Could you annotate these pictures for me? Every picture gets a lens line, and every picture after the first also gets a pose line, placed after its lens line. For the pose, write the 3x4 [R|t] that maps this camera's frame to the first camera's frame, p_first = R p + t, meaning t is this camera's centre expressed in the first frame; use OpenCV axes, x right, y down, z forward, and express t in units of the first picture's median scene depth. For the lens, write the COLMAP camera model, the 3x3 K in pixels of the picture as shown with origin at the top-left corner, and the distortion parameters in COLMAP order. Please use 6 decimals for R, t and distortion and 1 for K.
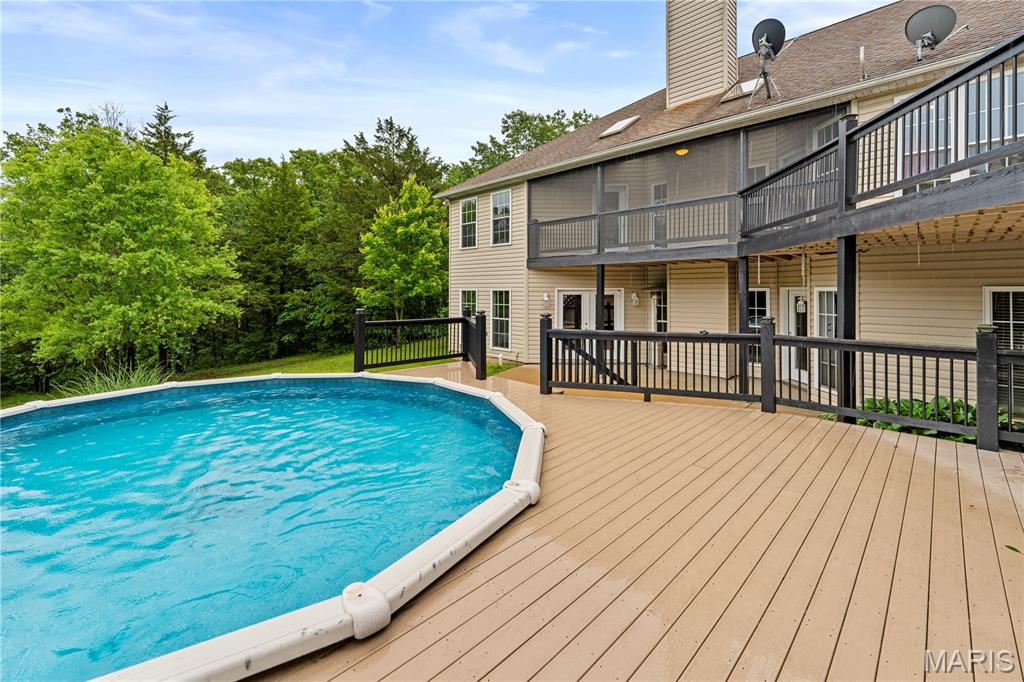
lens RADIAL K [[414.1, 0, 523.9], [0, 414.1, 290.5], [0, 0, 1]] dist [0.001421, 0.000154]
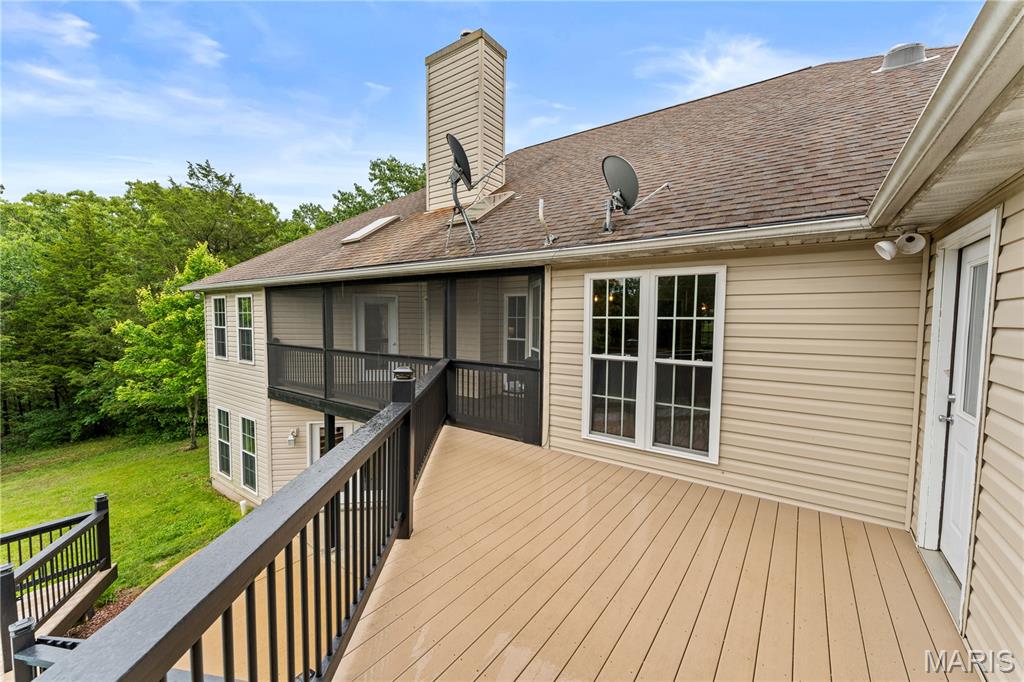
lens RADIAL K [[414.1, 0, 511.1], [0, 414.1, 345.7], [0, 0, 1]] dist [0.001421, 0.000154]
pose [[0.991568, 0.009987, 0.129205, 0.156896], [-0.016422, 0.998672, 0.048833, -0.086054], [-0.128546, -0.050543, 0.990415, 0.069261]]
